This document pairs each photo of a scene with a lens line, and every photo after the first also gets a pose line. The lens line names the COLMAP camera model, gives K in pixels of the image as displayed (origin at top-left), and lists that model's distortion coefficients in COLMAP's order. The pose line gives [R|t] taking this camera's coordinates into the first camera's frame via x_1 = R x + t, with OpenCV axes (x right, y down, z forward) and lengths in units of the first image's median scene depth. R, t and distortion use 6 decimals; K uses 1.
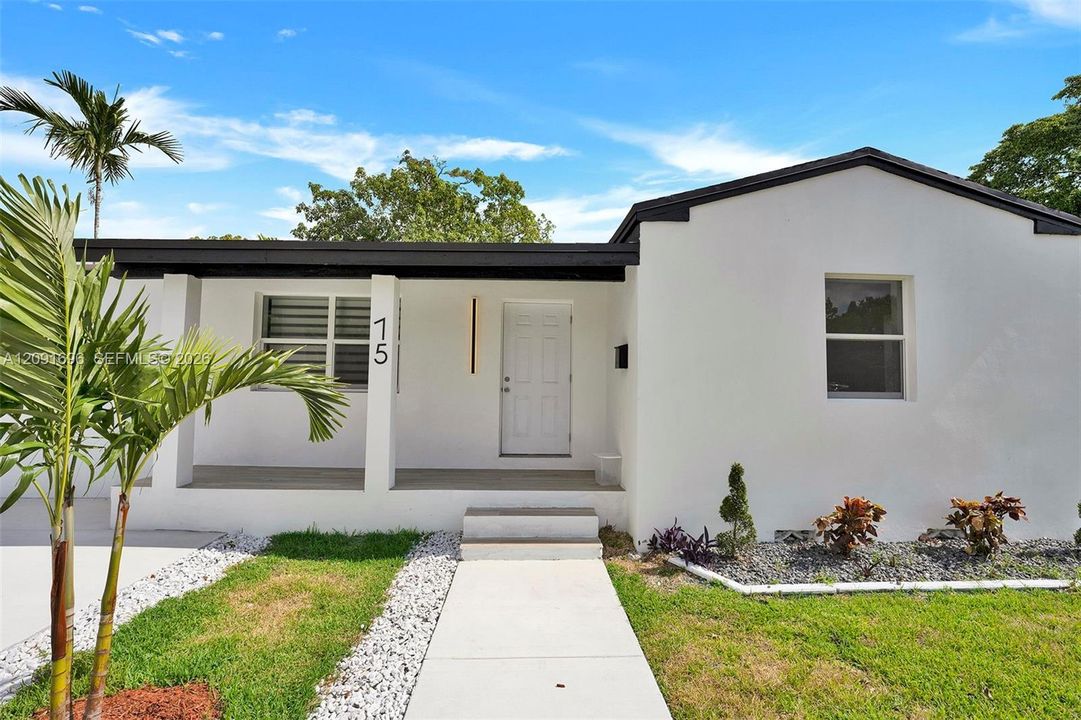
lens RADIAL K [[473.5, 0, 538.2], [0, 473.5, 358.3], [0, 0, 1]] dist [-0.019500, 0.000033]
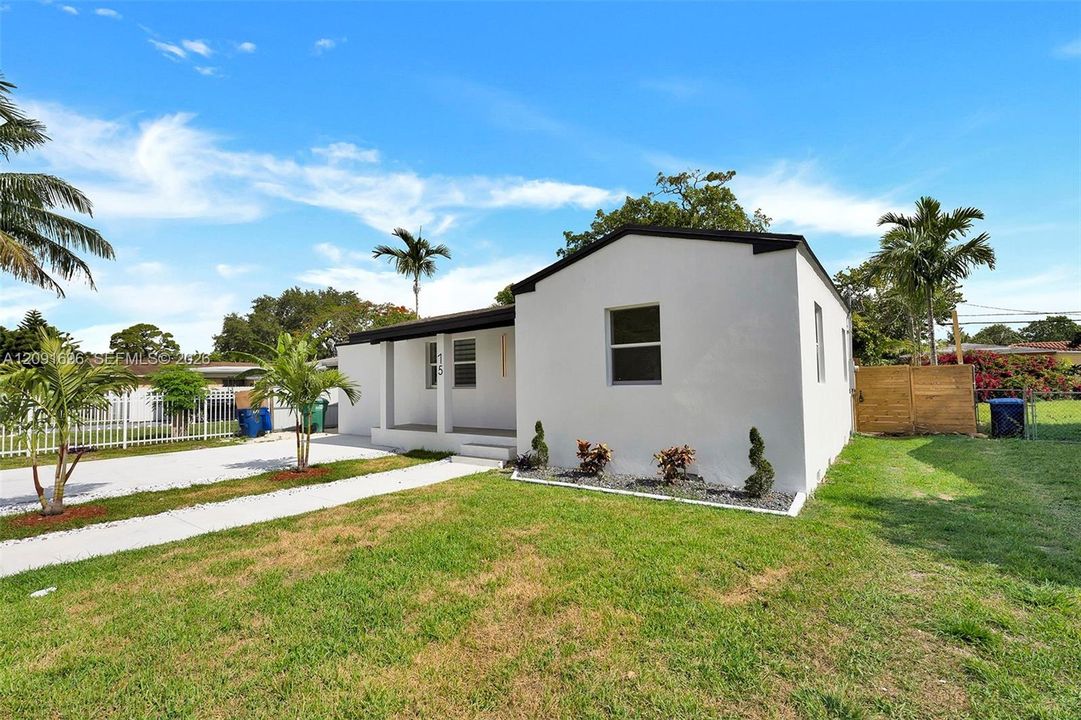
lens RADIAL K [[473.5, 0, 538.2], [0, 473.5, 358.3], [0, 0, 1]] dist [-0.019500, 0.000033]
pose [[0.770891, -0.061540, -0.633987, 0.649062], [0.062874, 0.997813, -0.020405, 0.004195], [0.633856, -0.024131, 0.773074, -0.185713]]
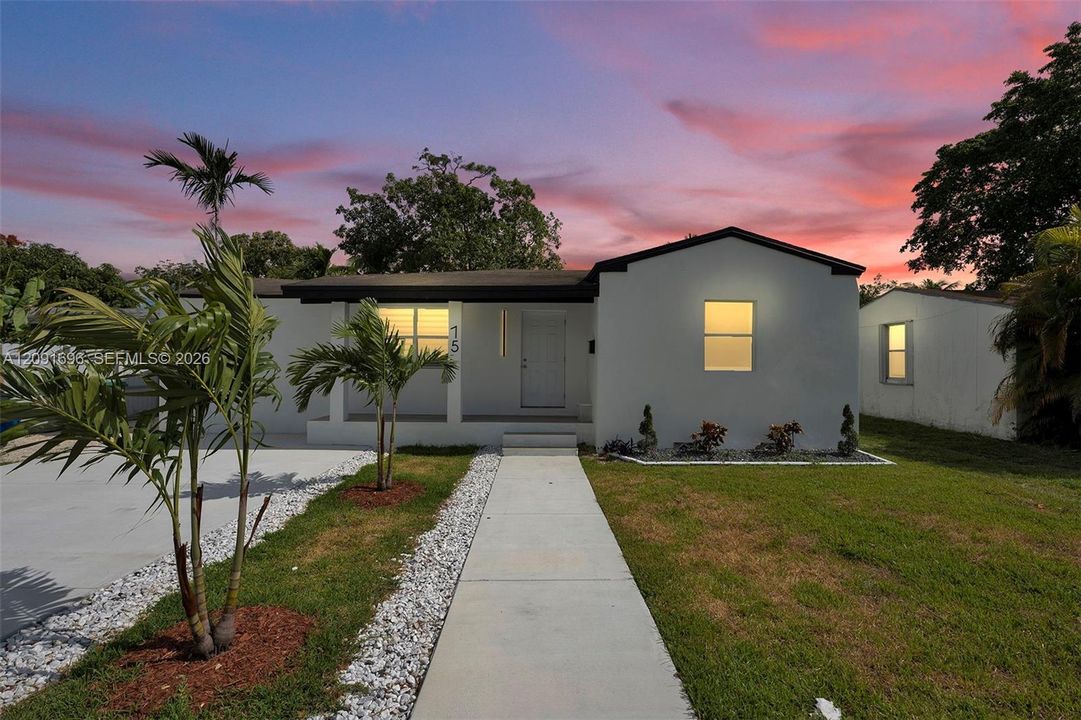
lens RADIAL K [[473.5, 0, 538.2], [0, 473.5, 358.3], [0, 0, 1]] dist [-0.019500, 0.000033]
pose [[0.999702, -0.004357, -0.024000, 0.010158], [0.005438, 0.998966, 0.045147, -0.019845], [0.023778, -0.045264, 0.998692, -0.356336]]
